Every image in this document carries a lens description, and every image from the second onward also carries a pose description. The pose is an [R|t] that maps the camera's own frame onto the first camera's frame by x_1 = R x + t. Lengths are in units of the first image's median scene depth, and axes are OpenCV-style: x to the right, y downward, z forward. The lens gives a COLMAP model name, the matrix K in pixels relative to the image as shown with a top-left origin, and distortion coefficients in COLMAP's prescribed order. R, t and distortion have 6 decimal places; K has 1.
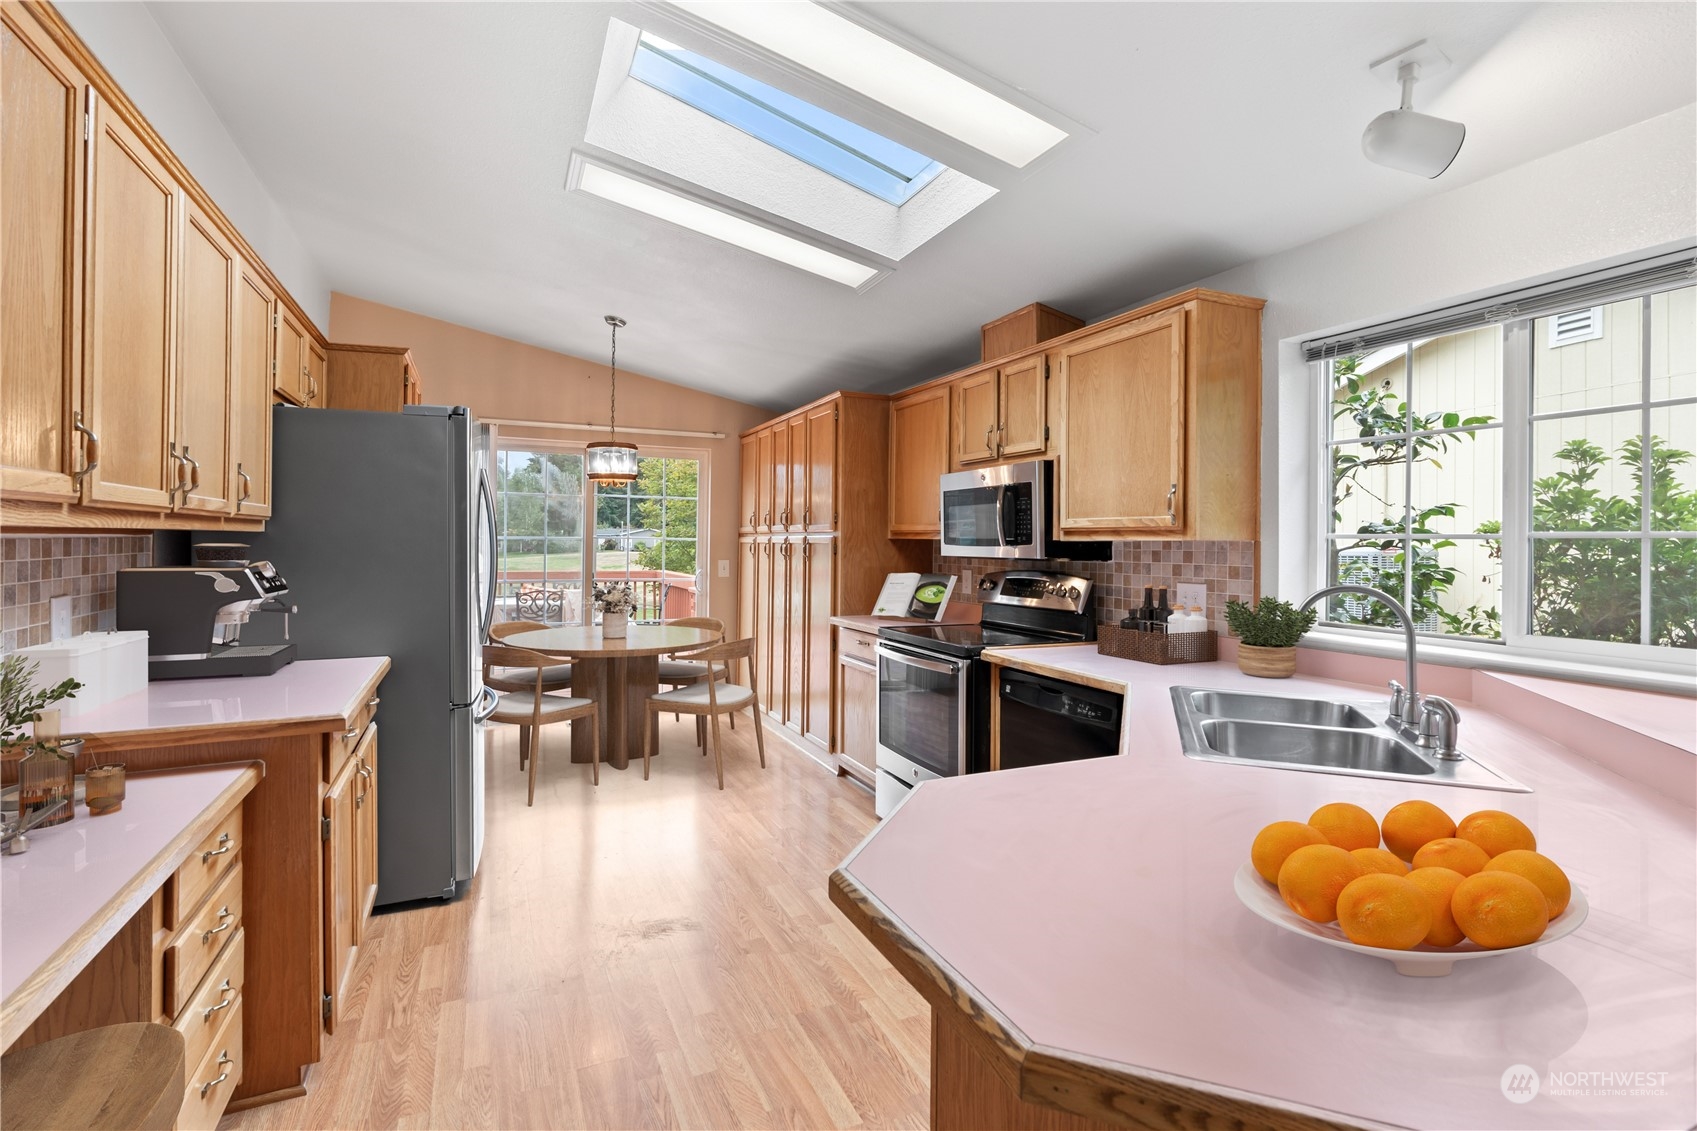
lens RADIAL K [[775.1, 0, 852.5], [0, 775.1, 540.6], [0, 0, 1]] dist [-0.002831, -0.000457]
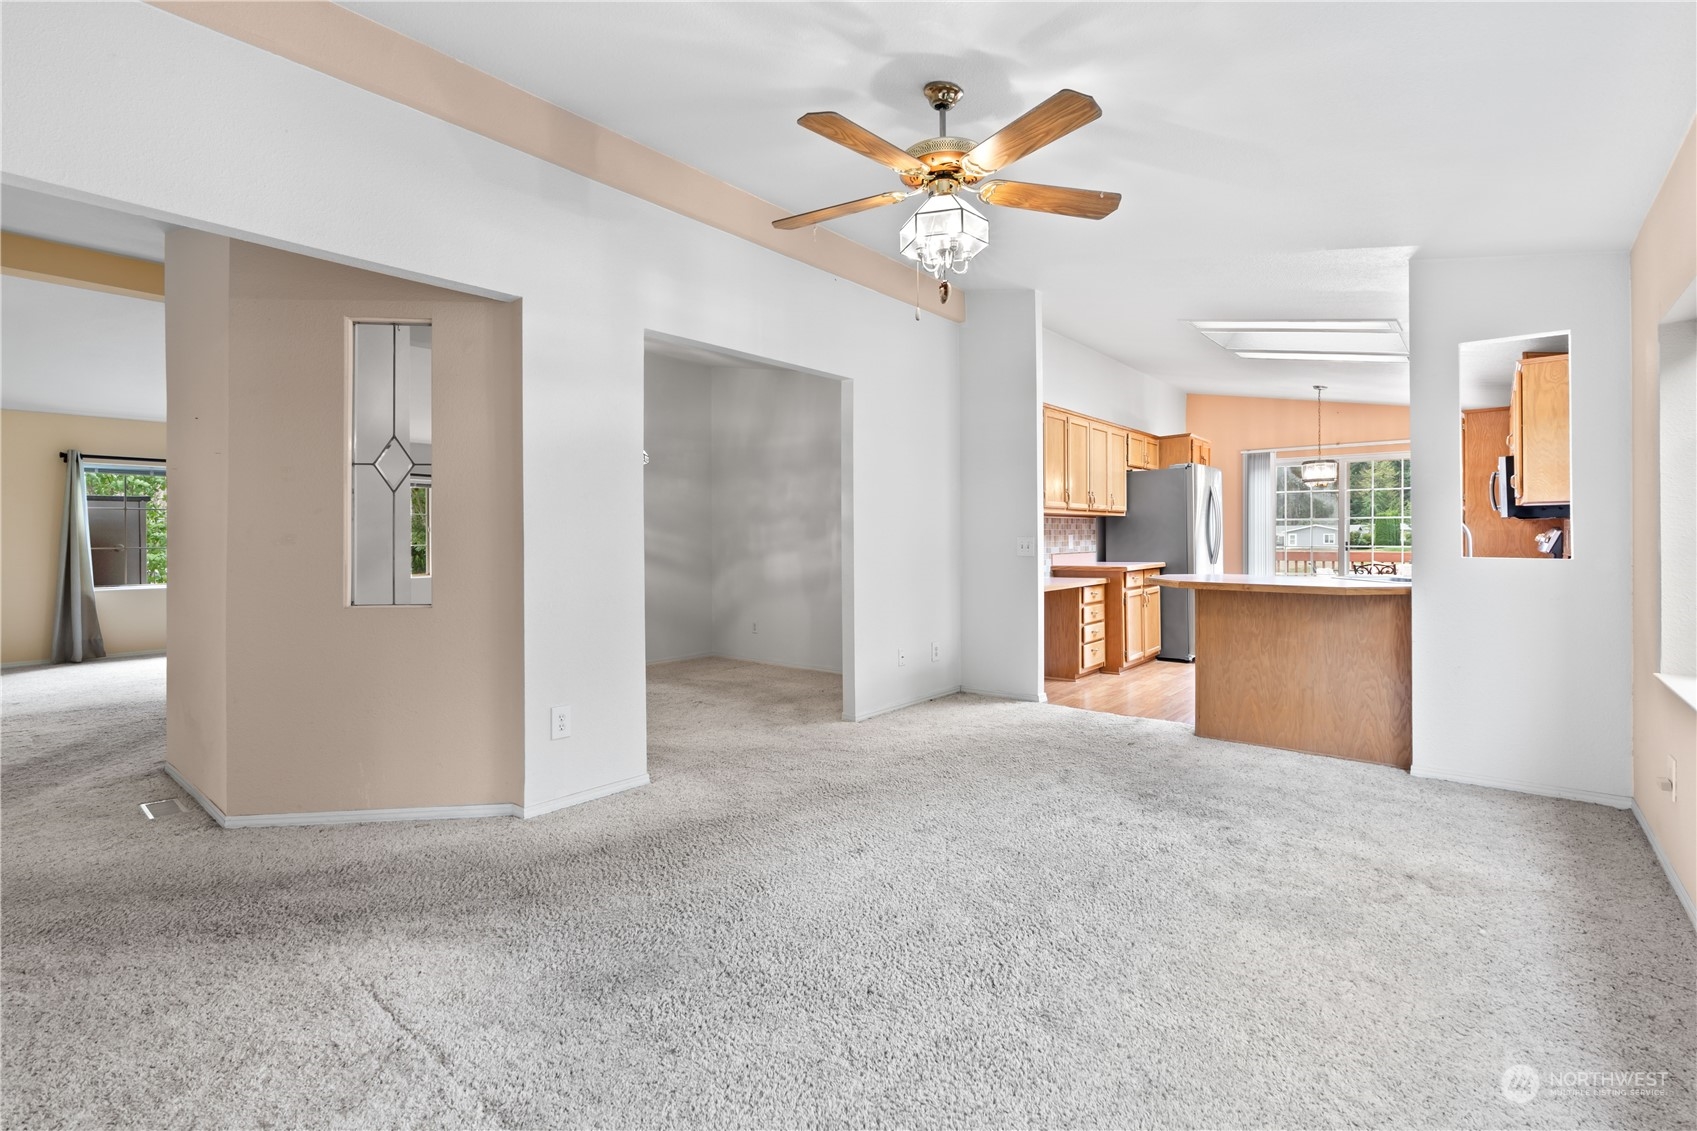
lens RADIAL K [[775.1, 0, 852.5], [0, 775.1, 540.6], [0, 0, 1]] dist [-0.002831, -0.000457]
pose [[0.427331, -0.011796, -0.904018, 1.663145], [0.012313, 0.999898, -0.007227, 0.103021], [0.904011, -0.008043, 0.427433, -1.350468]]
